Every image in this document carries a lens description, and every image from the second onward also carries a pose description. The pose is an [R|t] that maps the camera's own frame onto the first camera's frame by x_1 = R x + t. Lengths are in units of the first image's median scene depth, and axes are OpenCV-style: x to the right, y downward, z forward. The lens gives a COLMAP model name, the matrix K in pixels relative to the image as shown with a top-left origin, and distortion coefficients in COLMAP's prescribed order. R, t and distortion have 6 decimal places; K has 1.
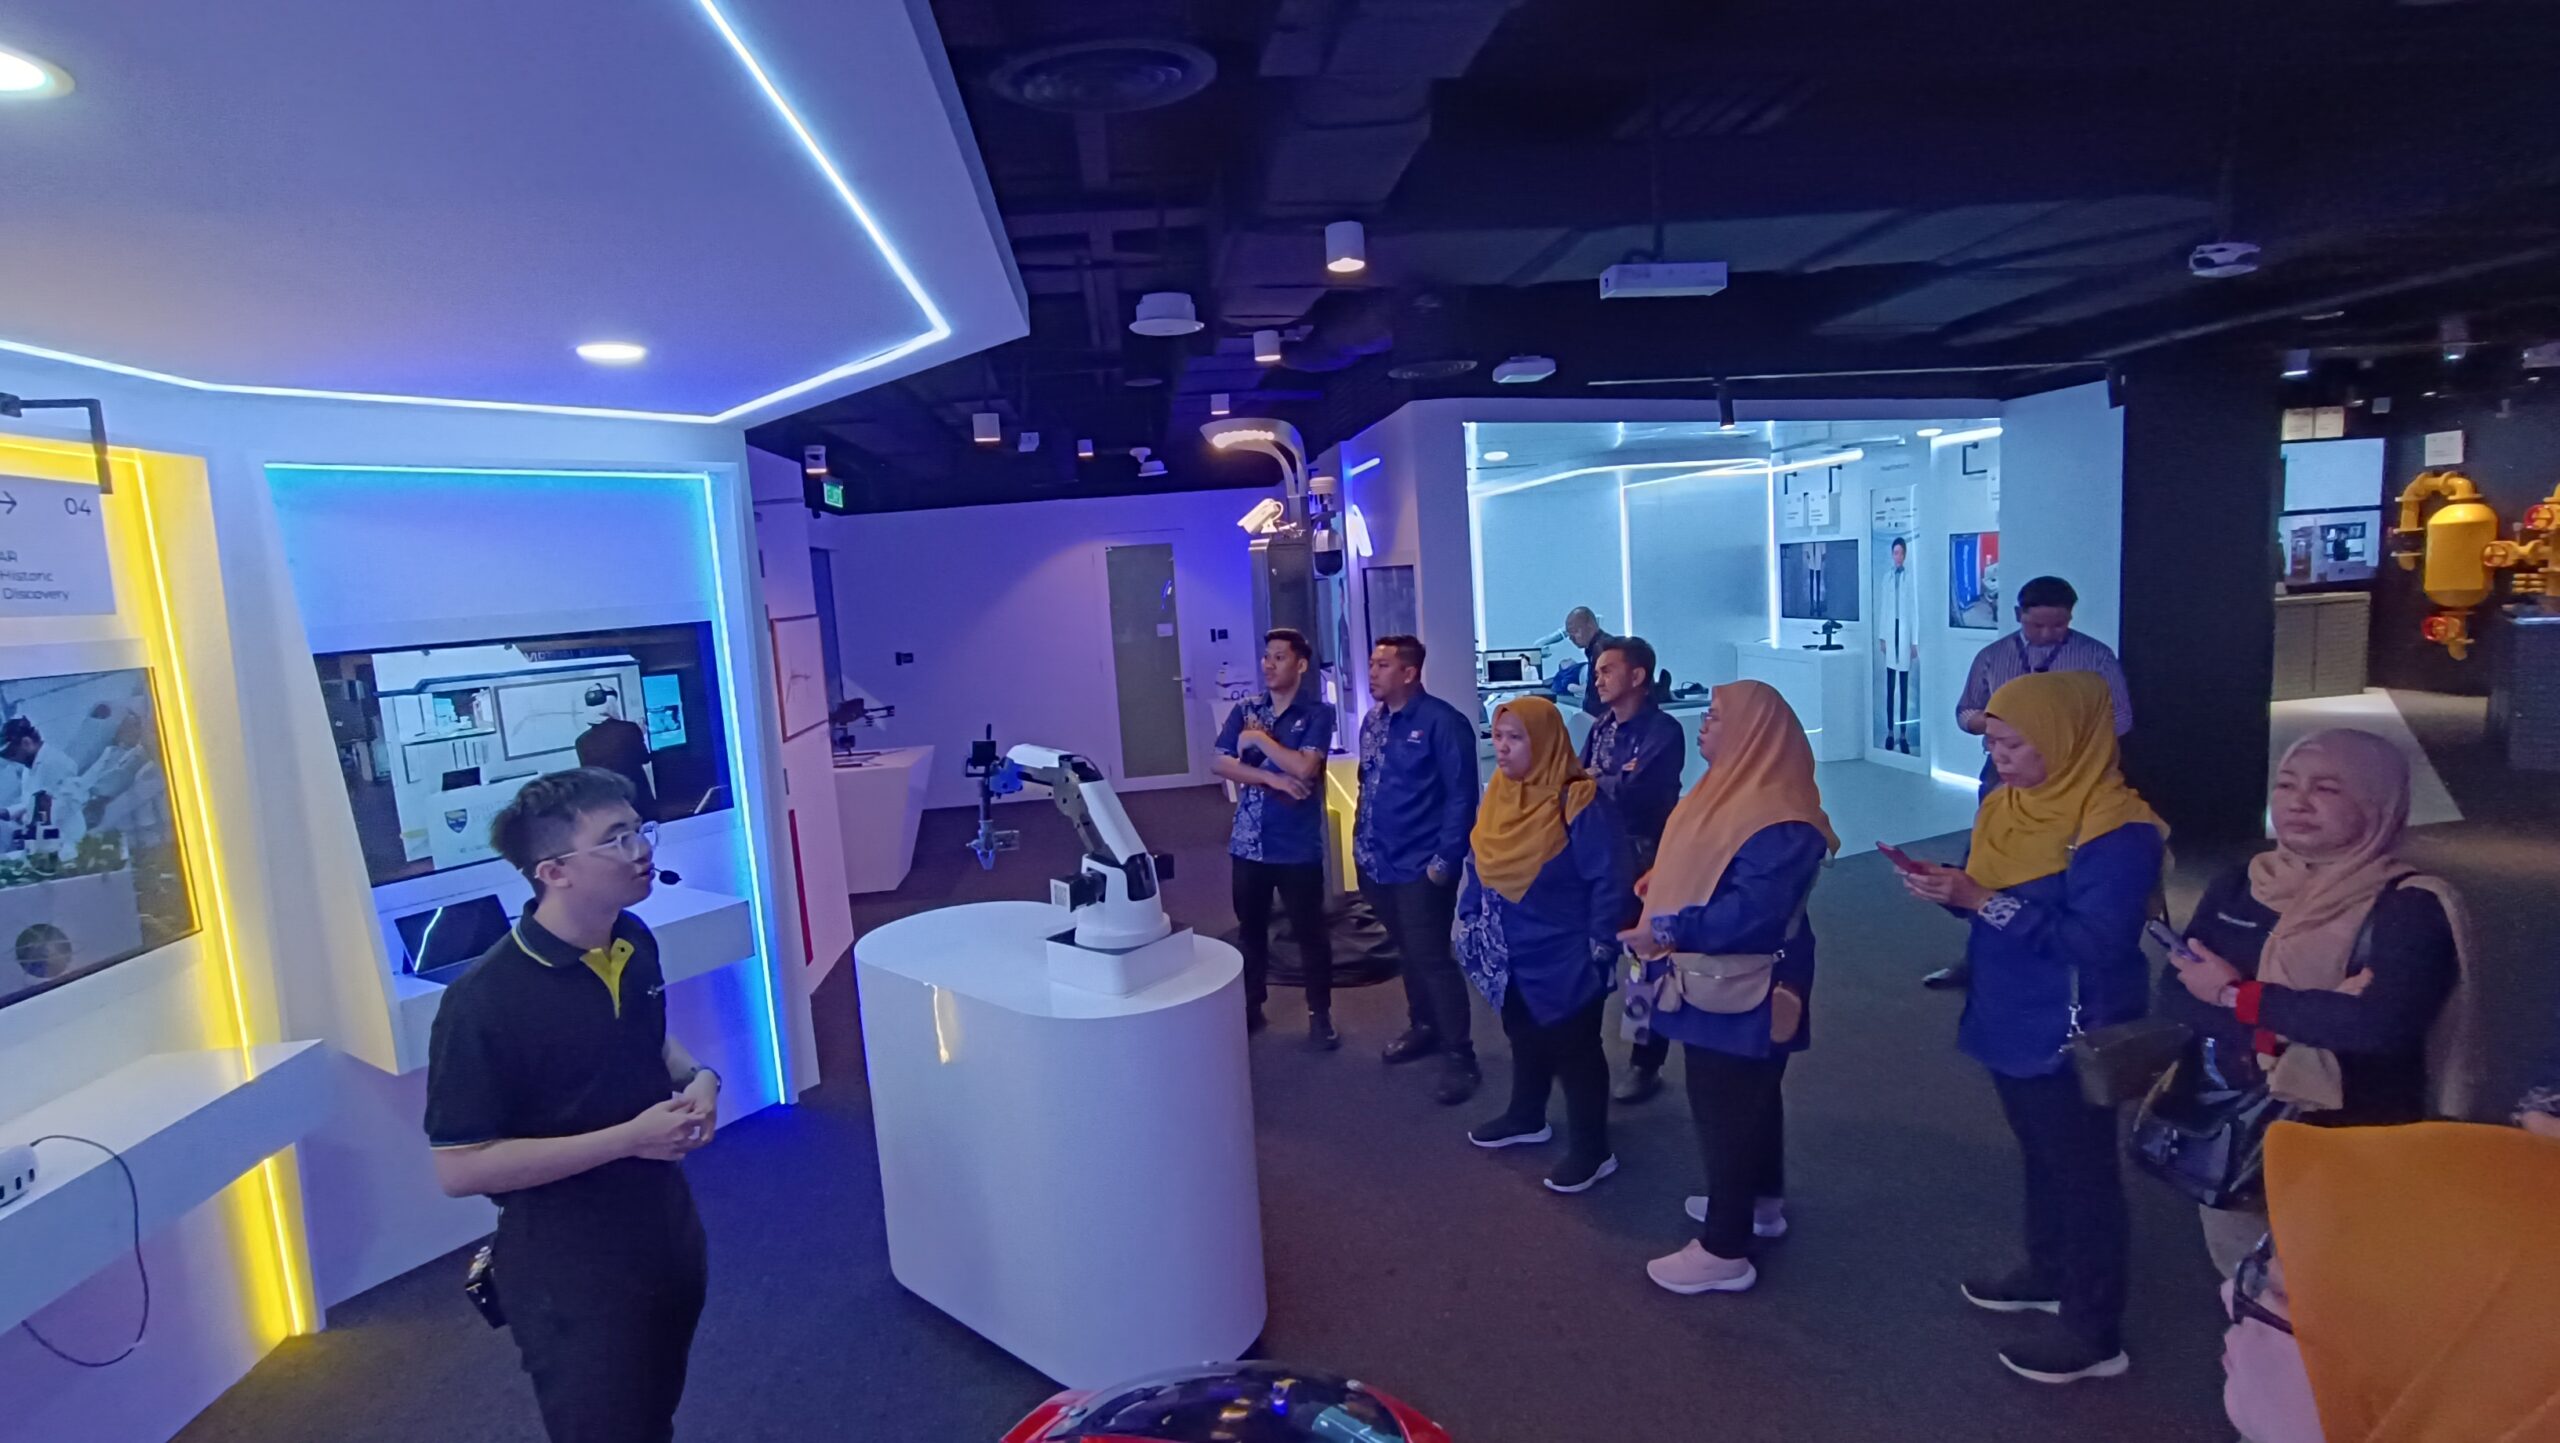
lens RADIAL K [[1169.1, 0, 1273.0], [0, 1169.1, 707.4], [0, 0, 1]] dist [-0.014911, 0.009185]
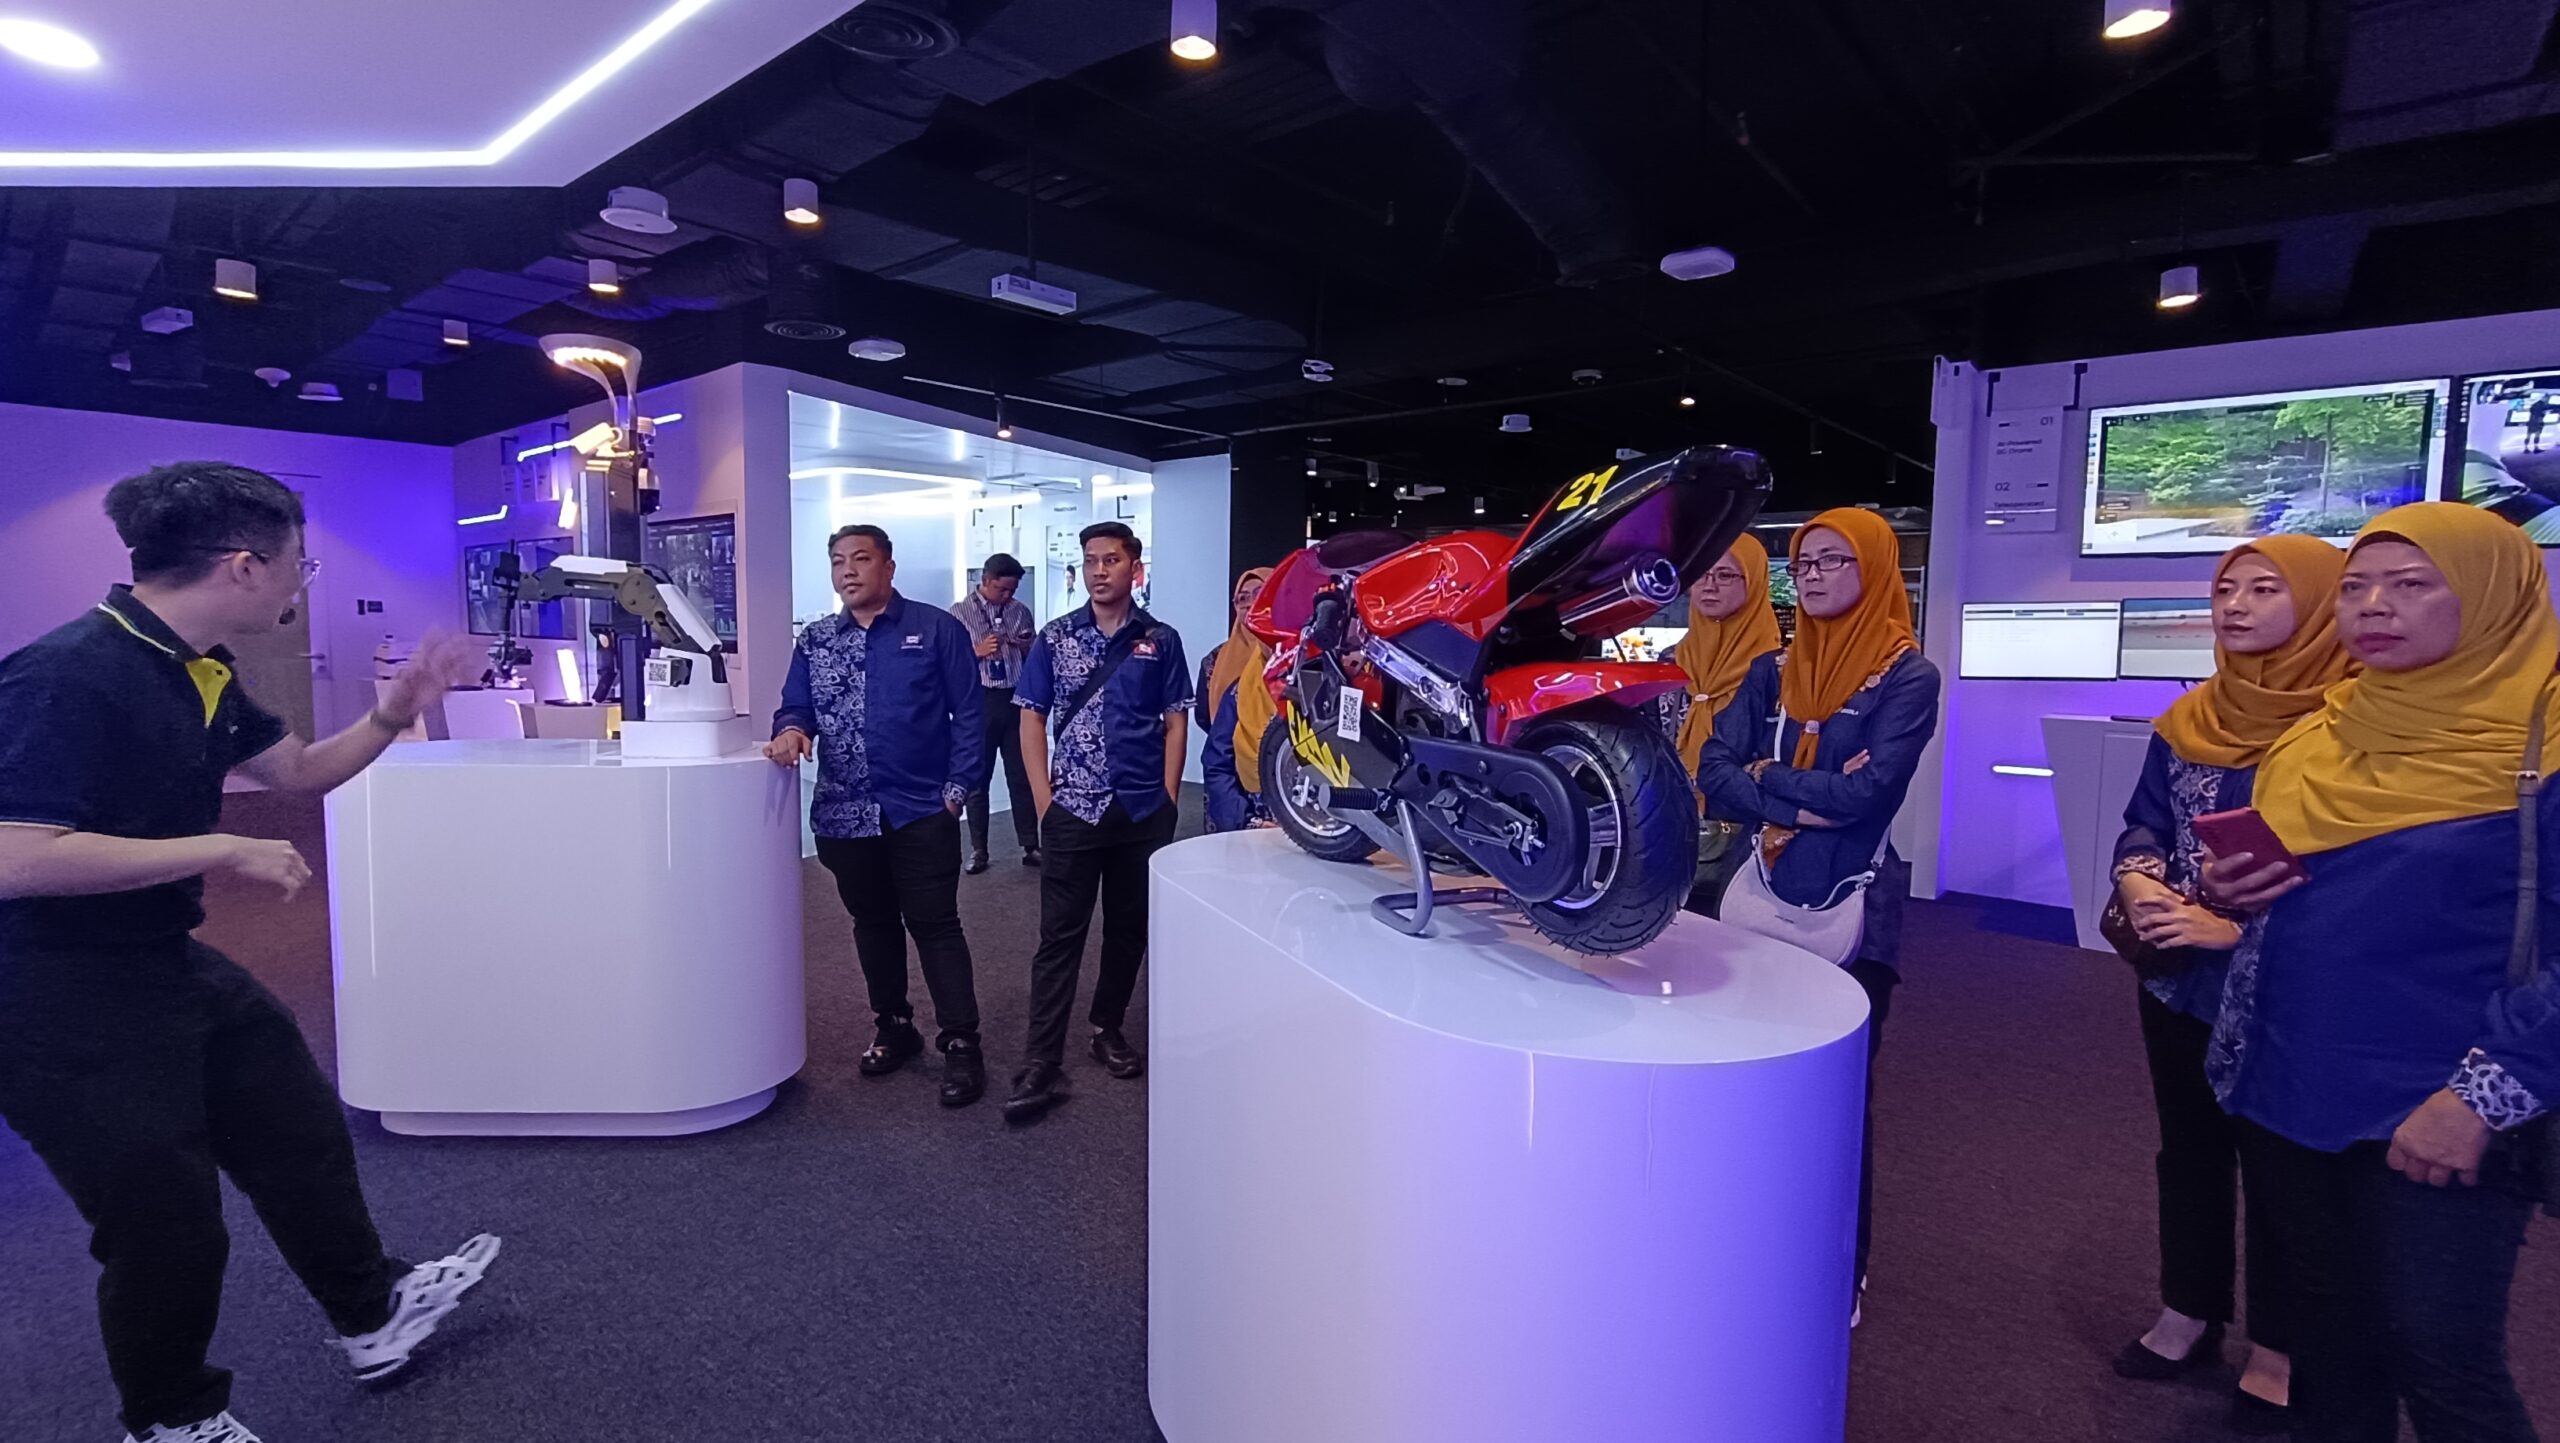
lens RADIAL K [[1169.1, 0, 1251.2], [0, 1169.1, 701.4], [0, 0, 1]] dist [-0.014911, 0.009185]
pose [[0.752121, 0.027649, 0.658445, -0.388303], [0.012813, 0.998317, -0.056557, 0.205068], [-0.658901, 0.050974, 0.750501, -0.188992]]
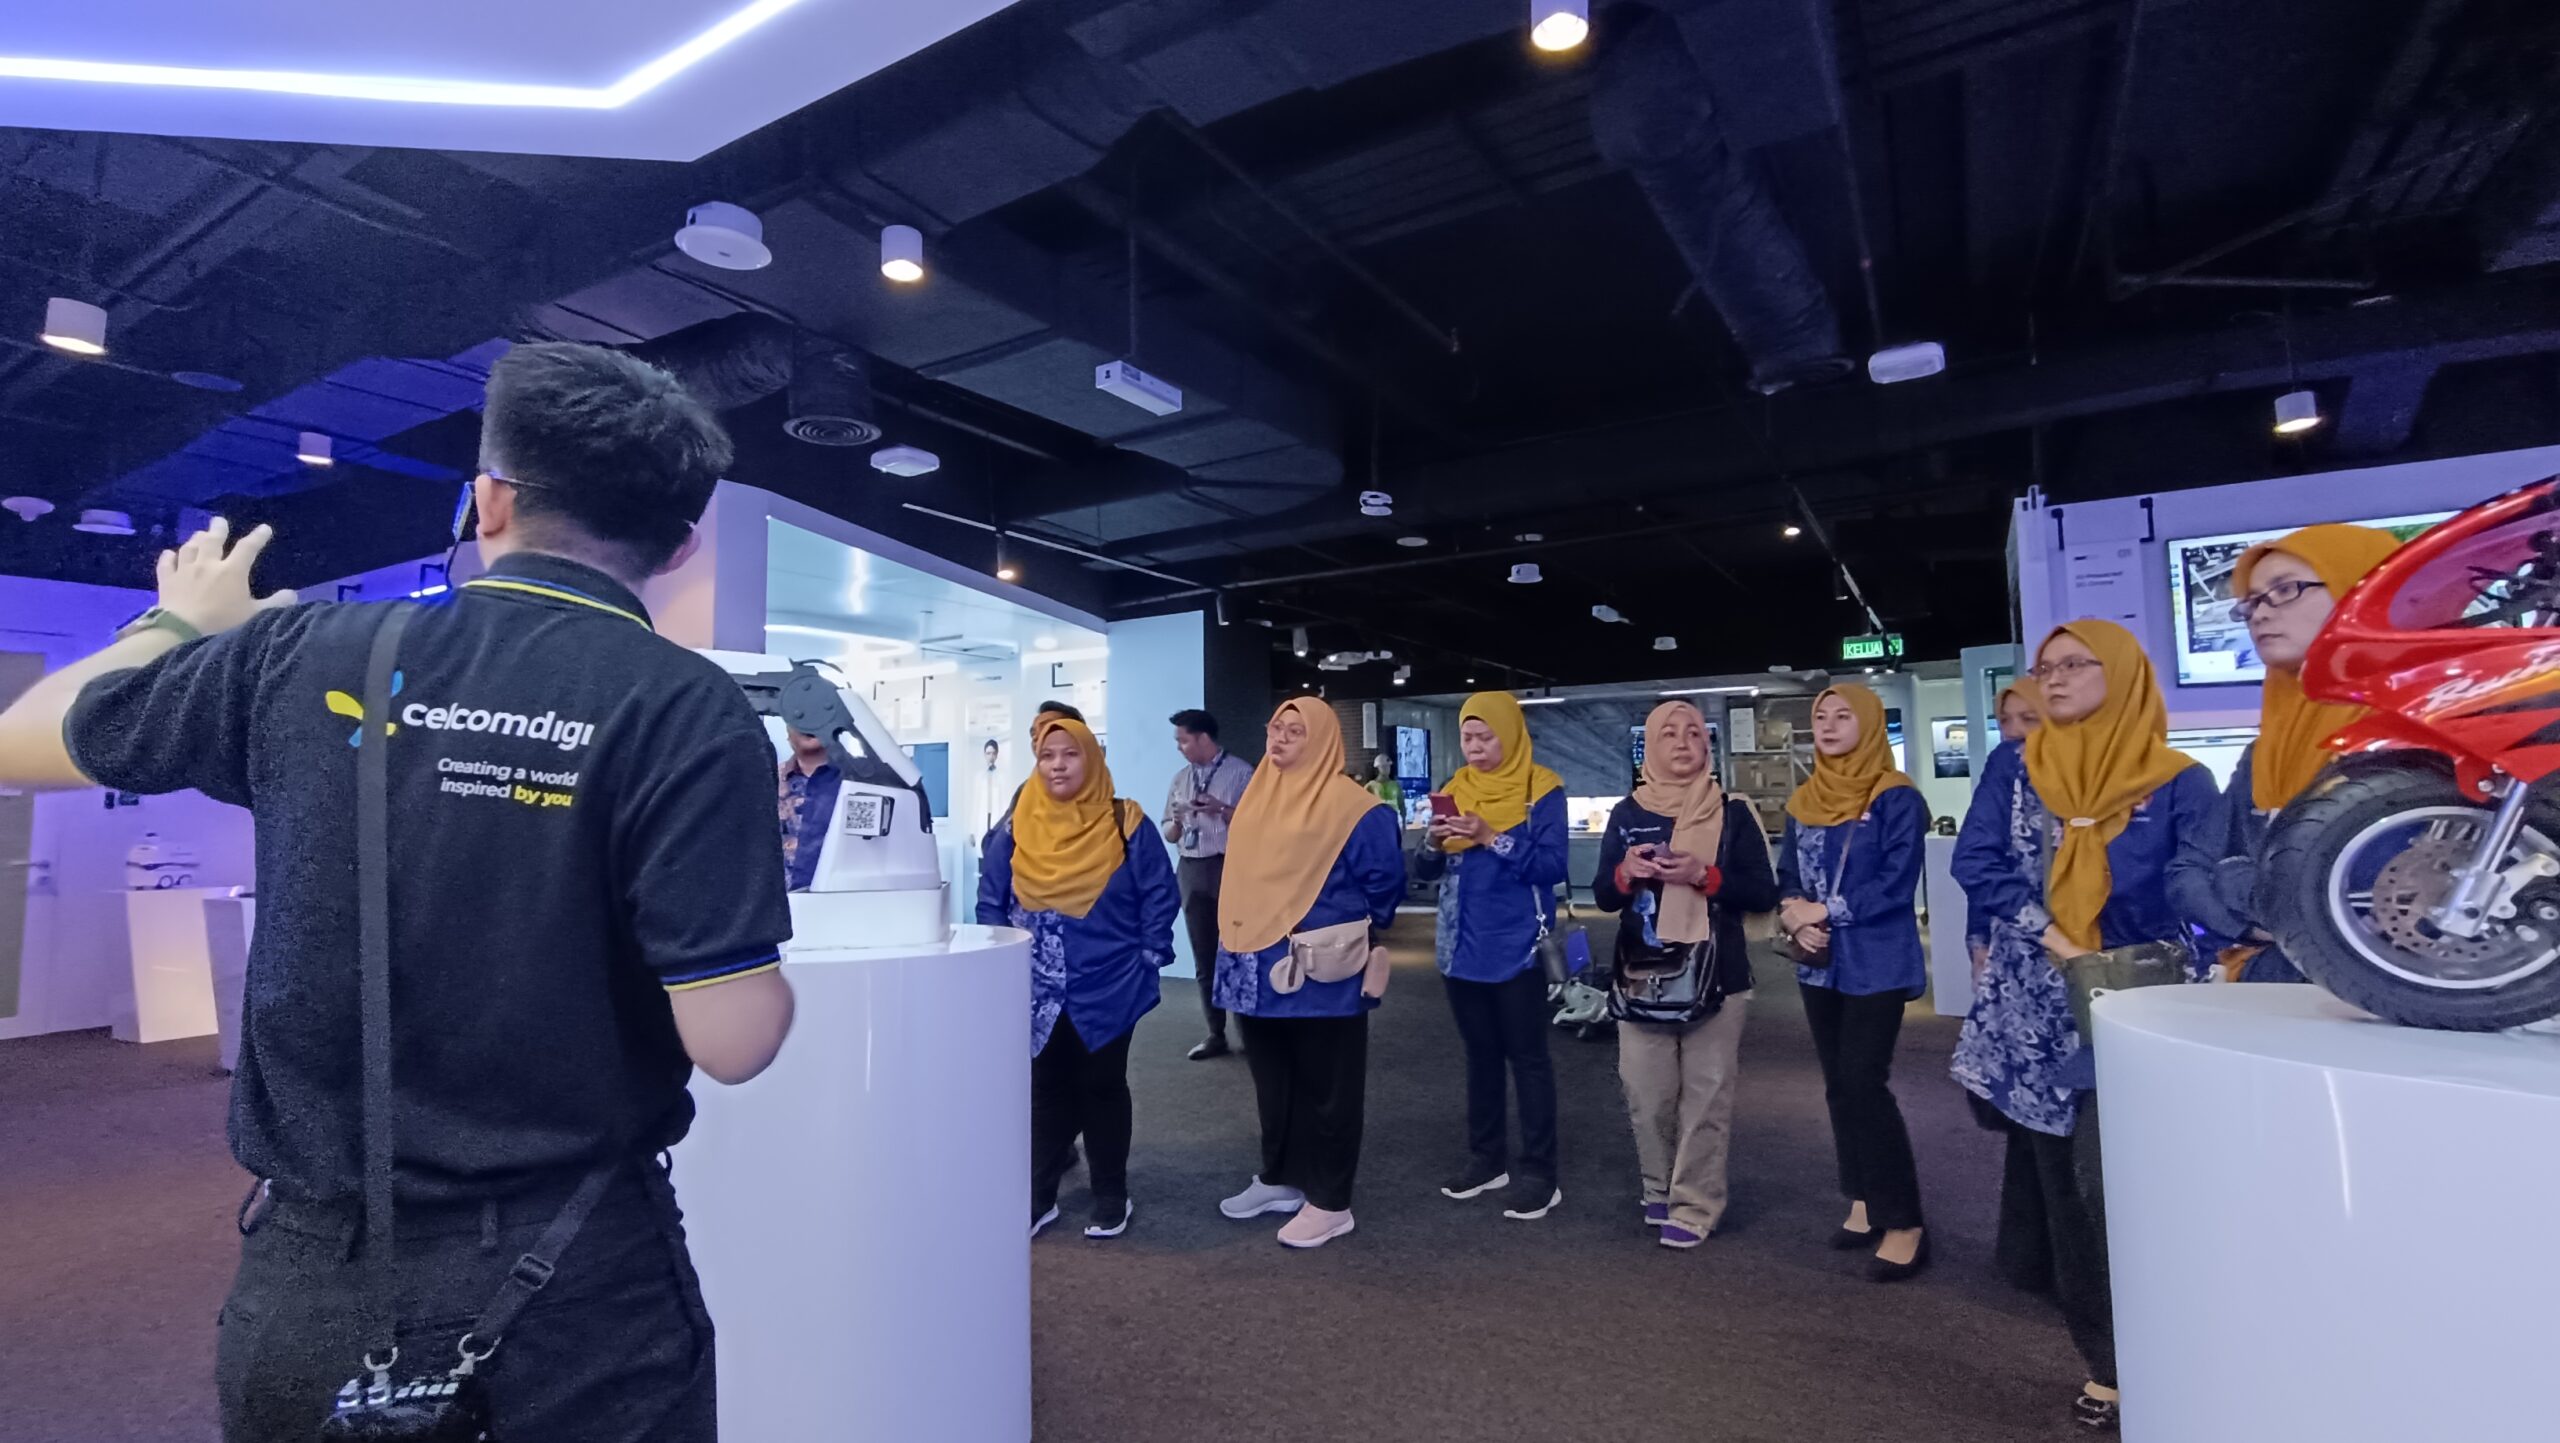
lens RADIAL K [[1169.1, 0, 1258.4], [0, 1169.1, 698.7], [0, 0, 1]] dist [-0.014911, 0.009185]
pose [[0.638124, 0.127278, 0.759340, -0.470252], [0.059892, 0.975047, -0.213765, 0.208406], [-0.767600, 0.181887, 0.614579, 0.253105]]
